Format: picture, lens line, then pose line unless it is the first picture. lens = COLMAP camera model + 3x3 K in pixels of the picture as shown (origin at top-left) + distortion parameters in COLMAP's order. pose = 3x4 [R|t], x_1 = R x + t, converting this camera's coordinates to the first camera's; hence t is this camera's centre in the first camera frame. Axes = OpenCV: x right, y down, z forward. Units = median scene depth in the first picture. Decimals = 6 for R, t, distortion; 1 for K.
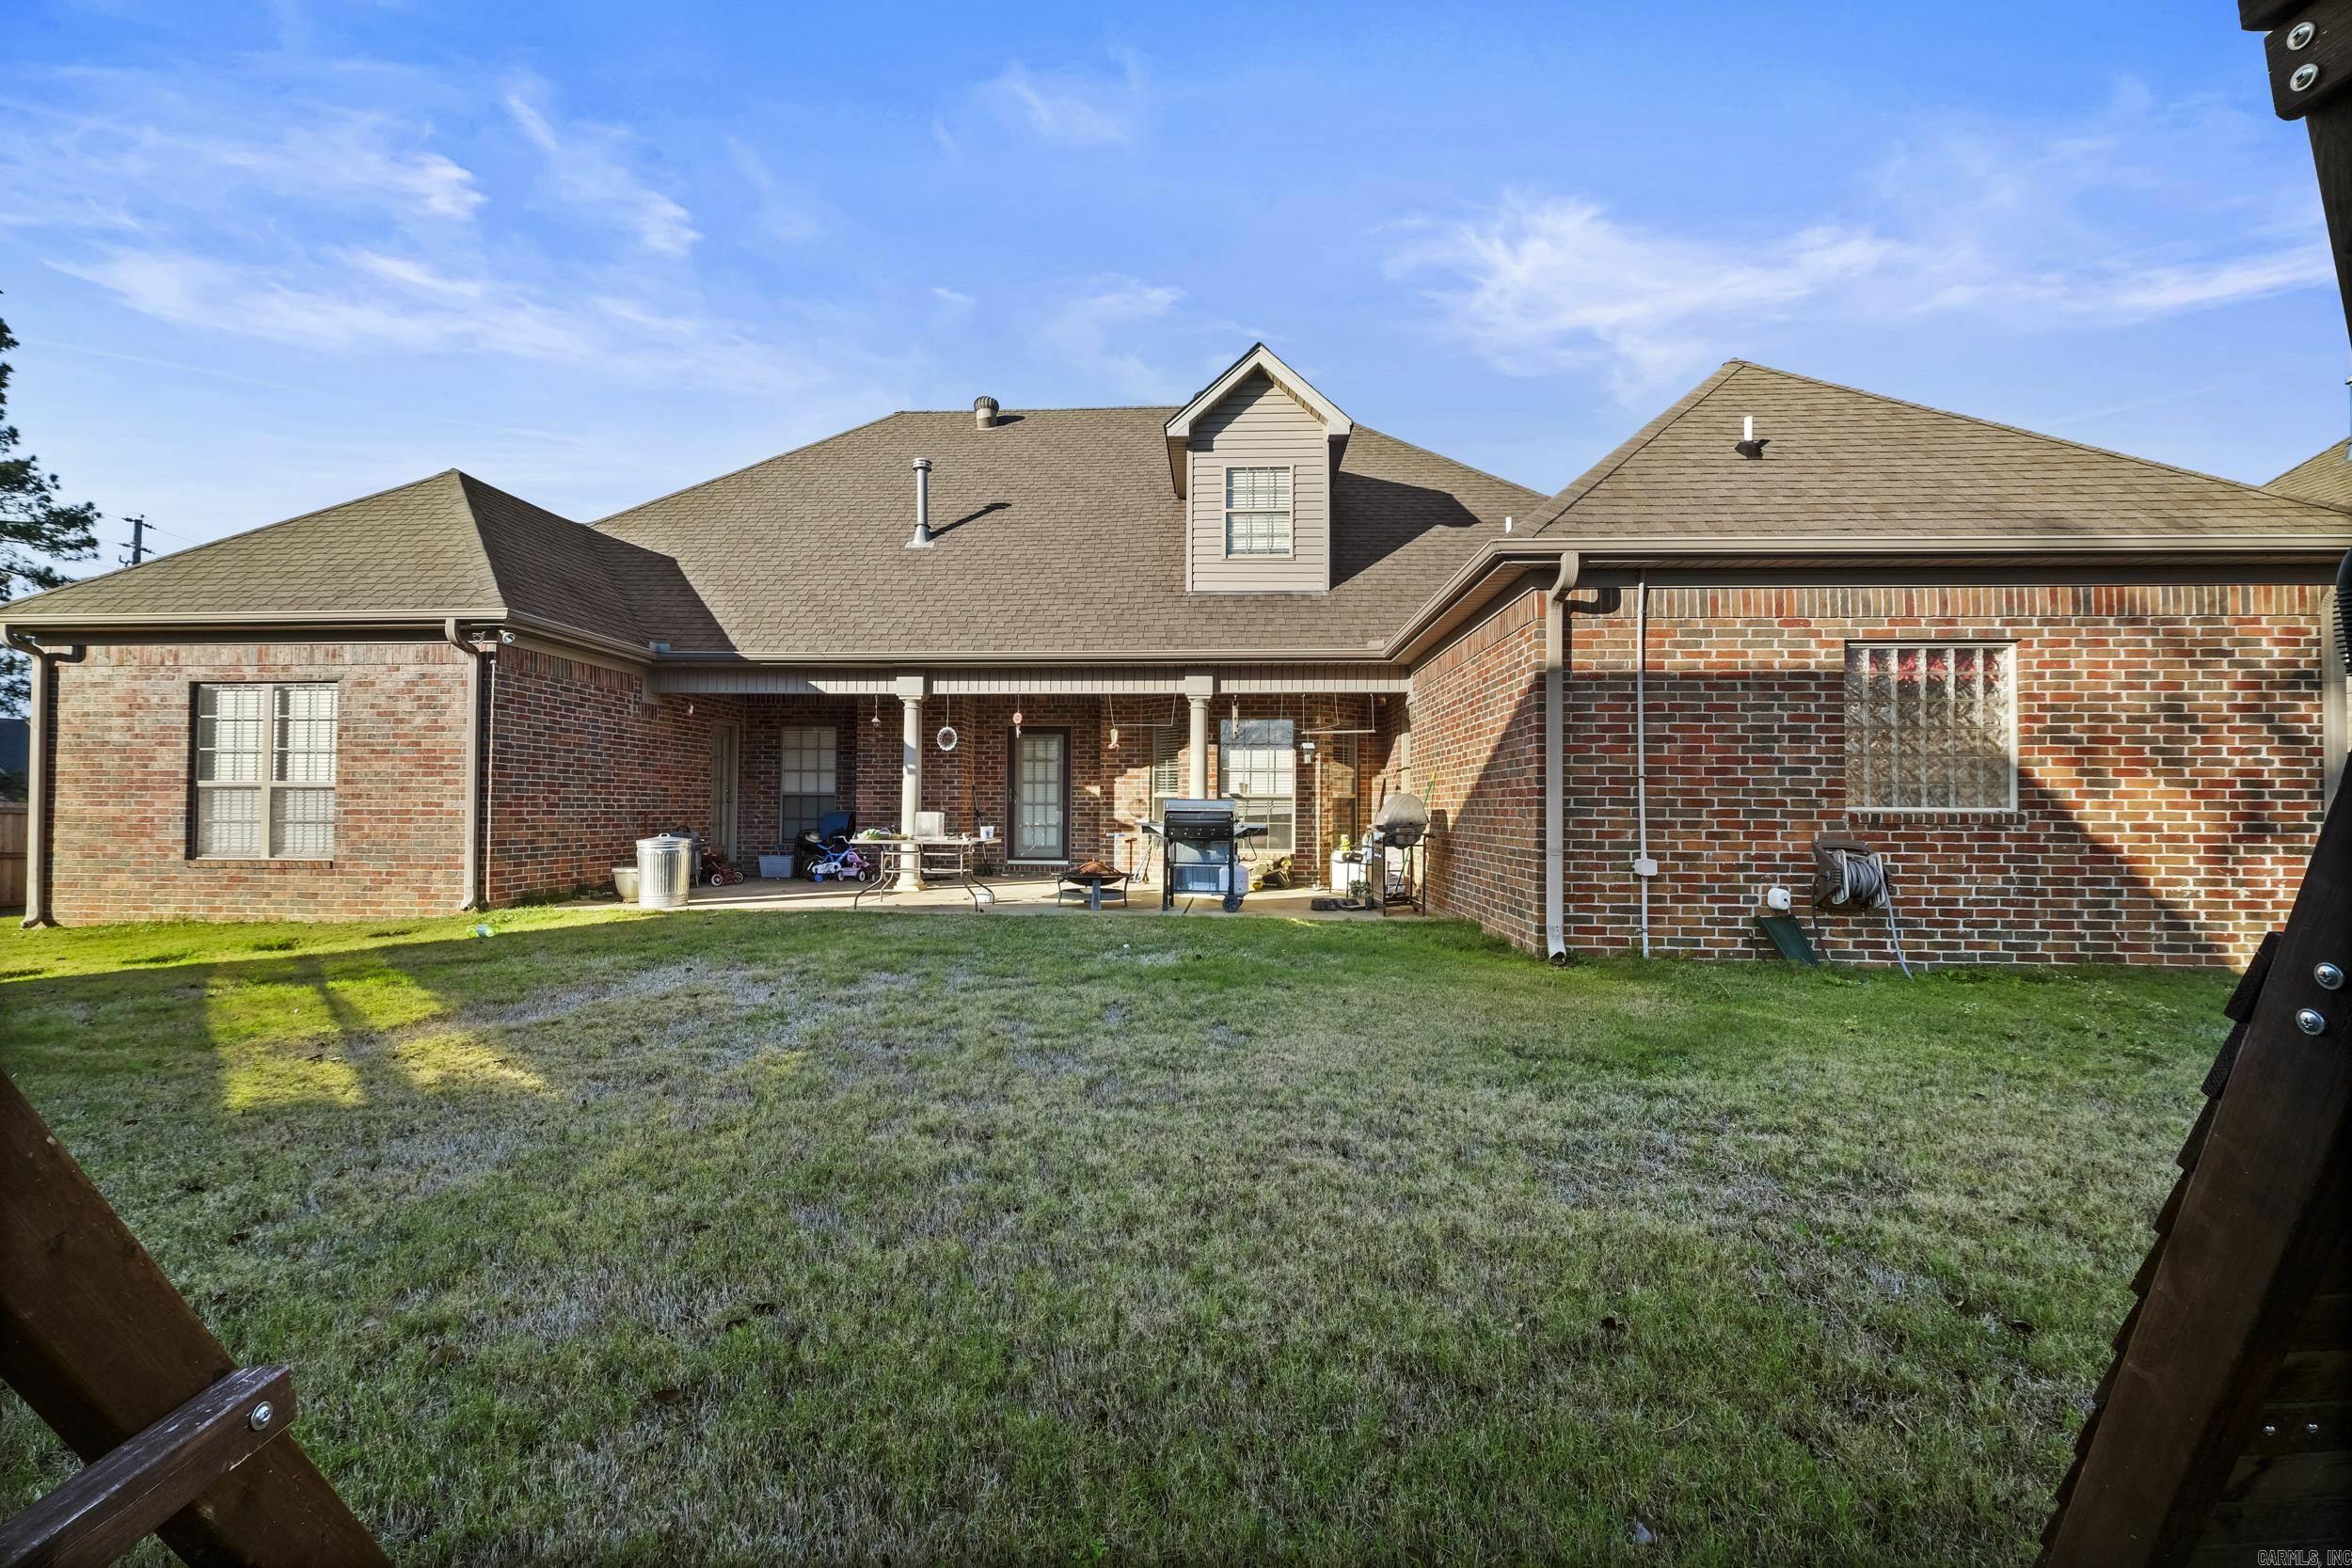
lens RADIAL K [[1035.4, 0, 1172.3], [0, 1035.4, 782.2], [0, 0, 1]] dist [-0.008840, 0.000823]
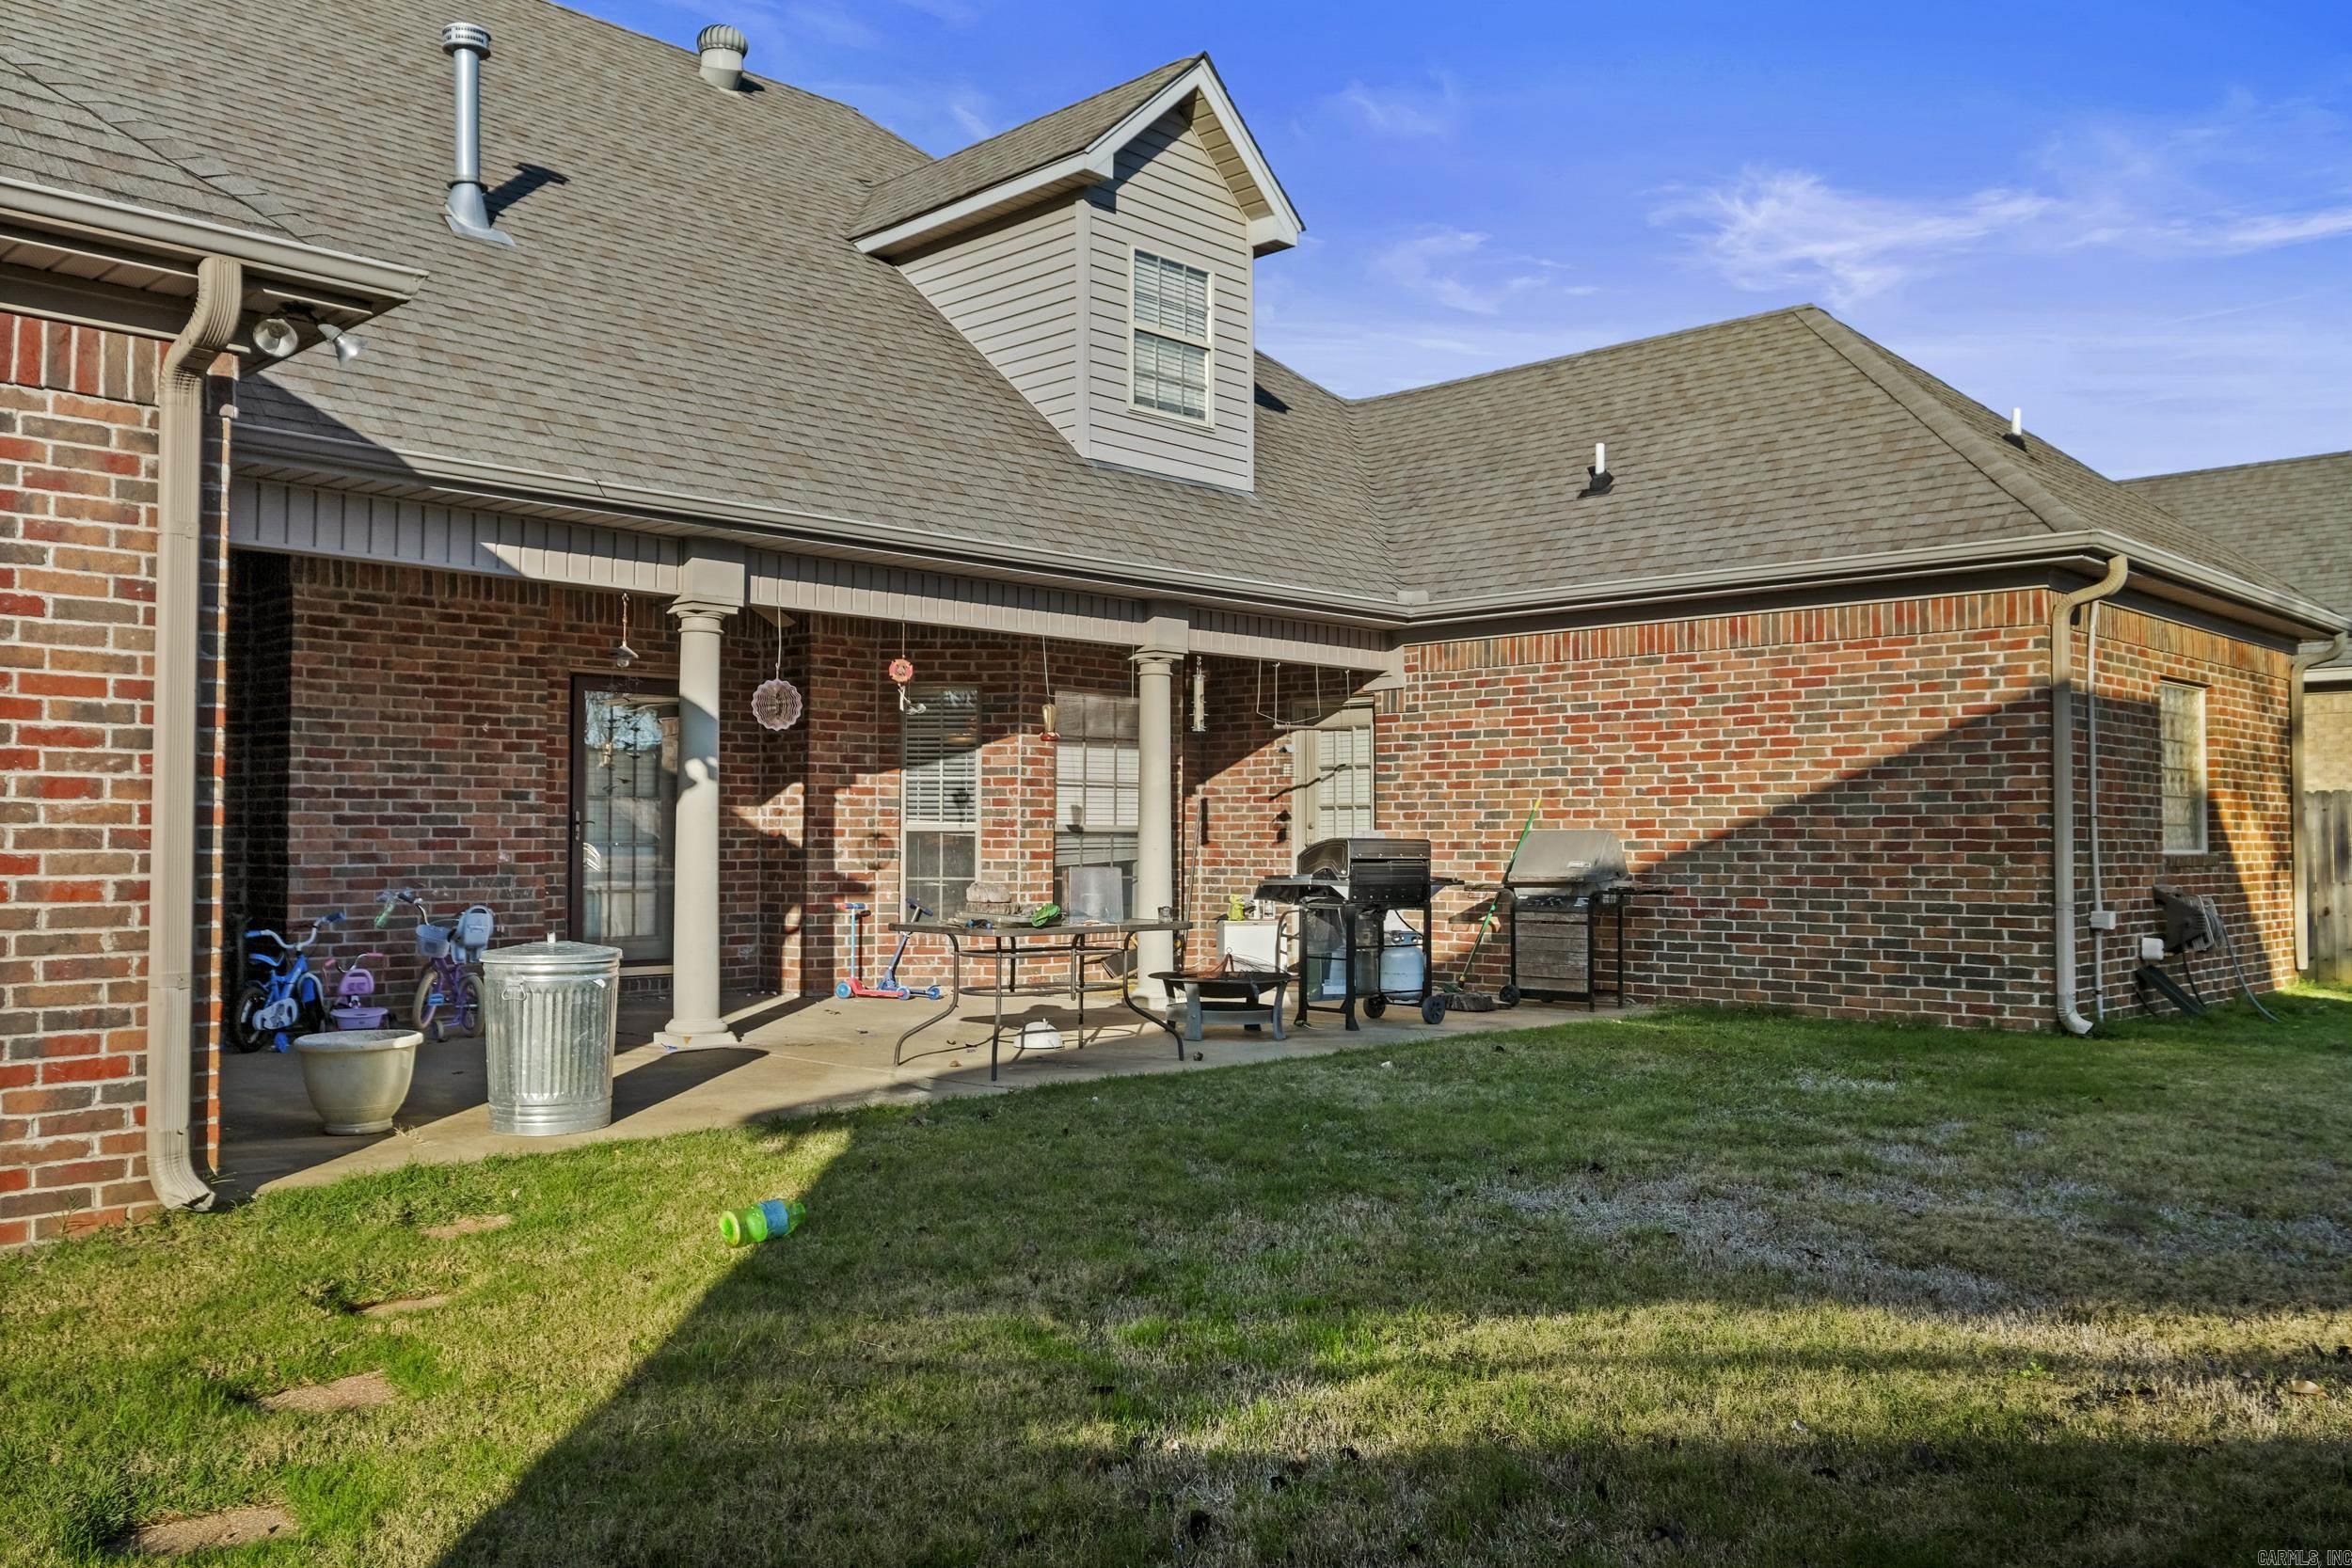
lens RADIAL K [[1848.1, 0, 1185.2], [0, 1848.1, 789.2], [0, 0, 1]] dist [0.004103, -0.000257]
pose [[0.650197, 0.017122, 0.759573, -1.246423], [-0.018120, 0.999811, -0.007027, -0.003496], [-0.759550, -0.009195, 0.650384, 0.572220]]
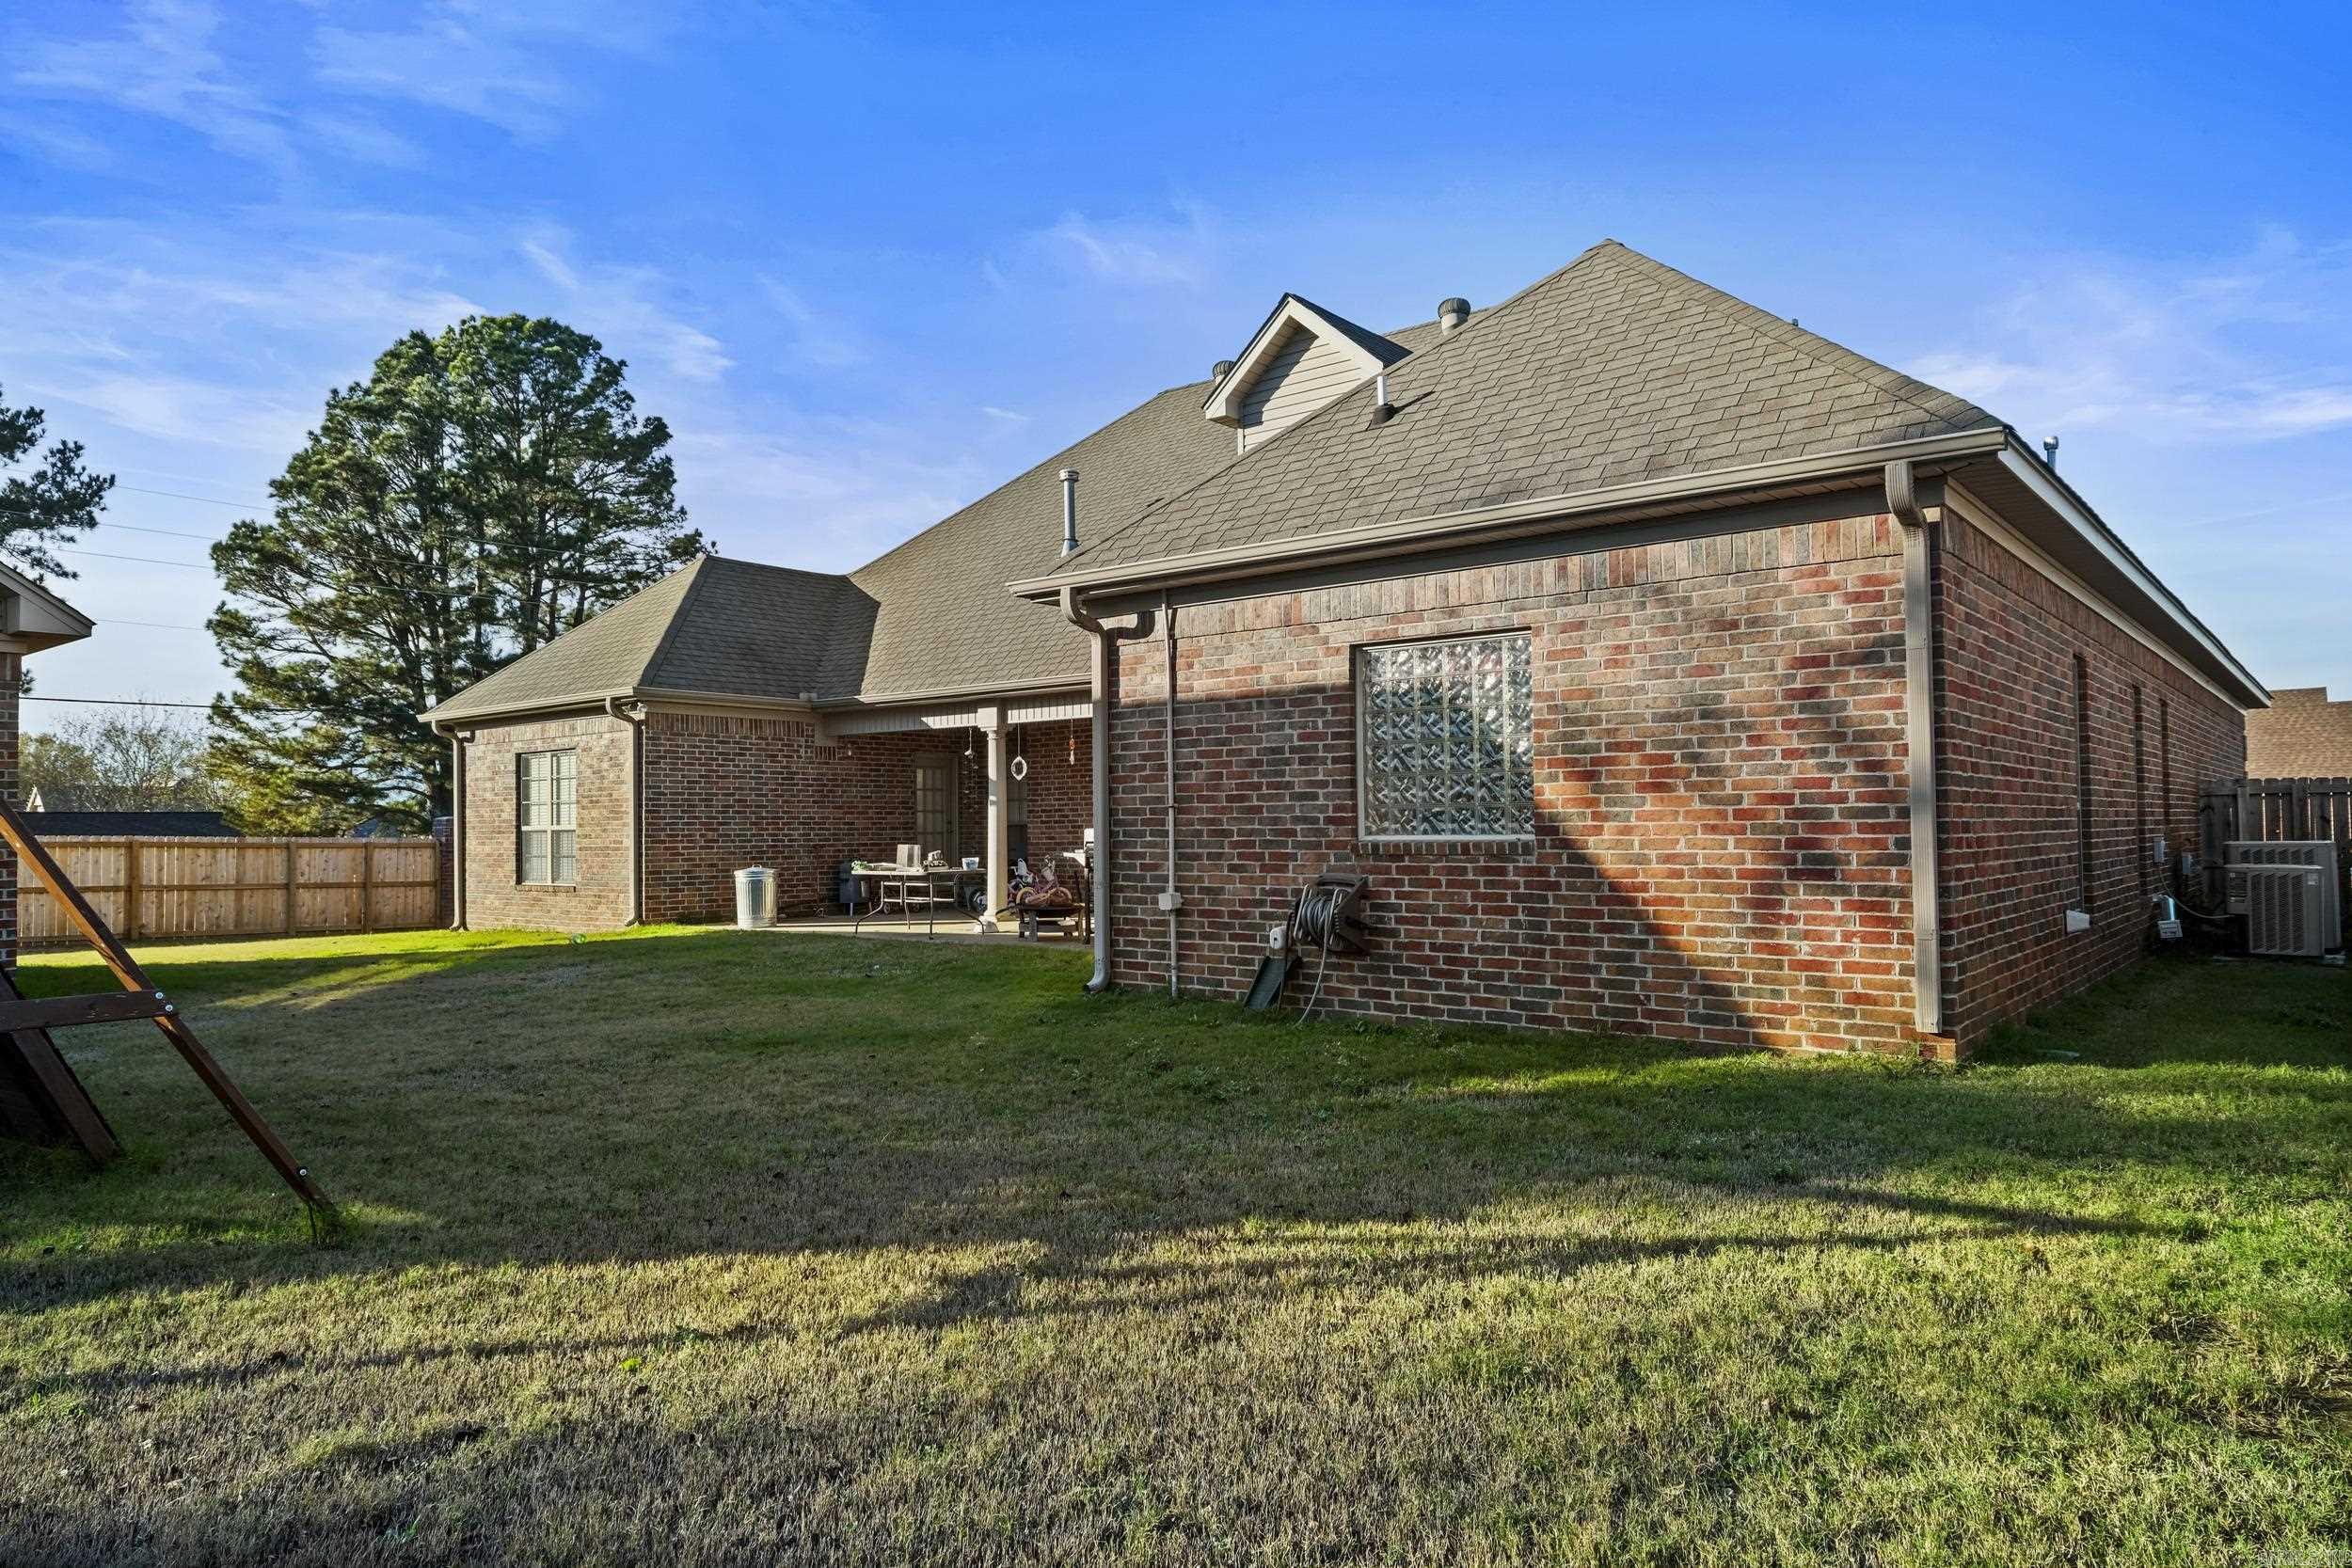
lens RADIAL K [[1489.5, 0, 1160.4], [0, 1489.5, 788.9], [0, 0, 1]] dist [0.007969, -0.000261]
pose [[0.805247, -0.030348, -0.592162, 1.267544], [0.031347, 0.999472, -0.008596, -0.010290], [0.592110, -0.011641, 0.805773, -0.116512]]
